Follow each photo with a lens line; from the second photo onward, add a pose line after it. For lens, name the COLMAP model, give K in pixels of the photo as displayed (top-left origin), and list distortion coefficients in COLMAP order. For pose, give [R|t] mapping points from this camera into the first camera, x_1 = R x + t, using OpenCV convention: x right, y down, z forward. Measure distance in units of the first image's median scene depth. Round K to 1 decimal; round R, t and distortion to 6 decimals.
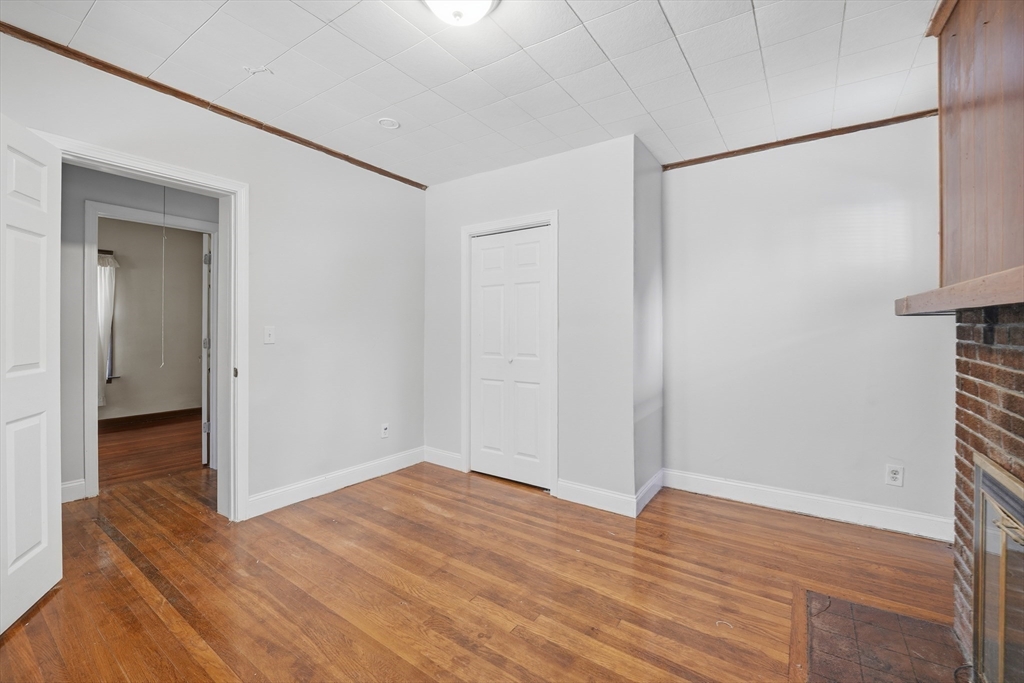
lens RADIAL K [[426.0, 0, 514.9], [0, 426.0, 335.5], [0, 0, 1]] dist [-0.012794, -0.000409]
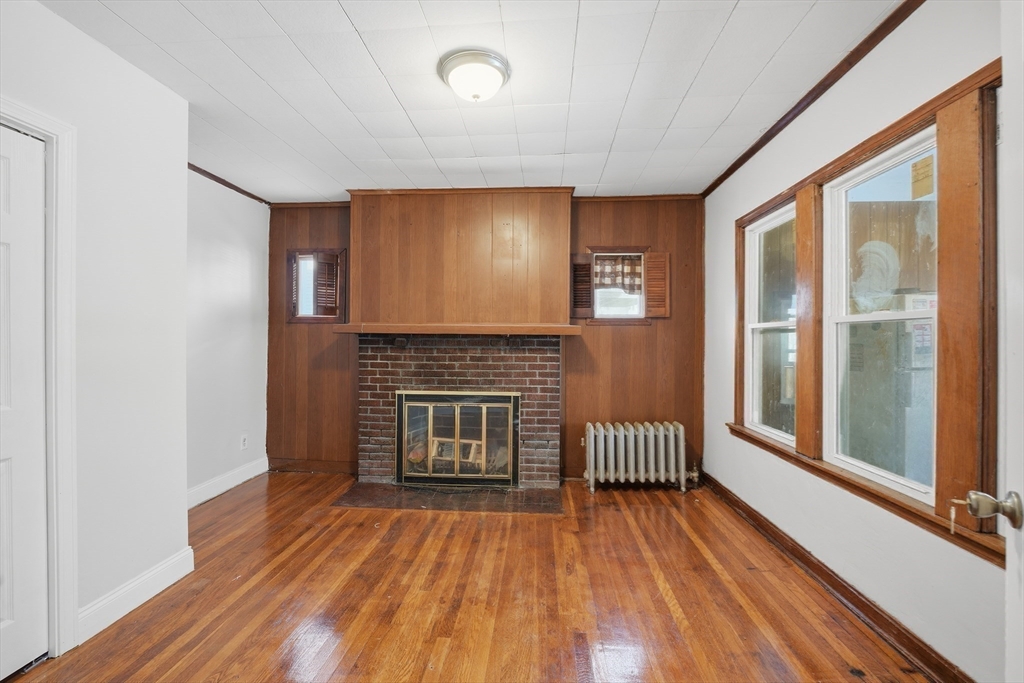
lens RADIAL K [[426.0, 0, 514.9], [0, 426.0, 335.5], [0, 0, 1]] dist [-0.012794, -0.000409]
pose [[-0.518238, 0.003506, 0.855229, -1.018640], [0.006969, 0.999976, 0.000123, -0.028719], [-0.855208, 0.006024, -0.518250, 1.220331]]
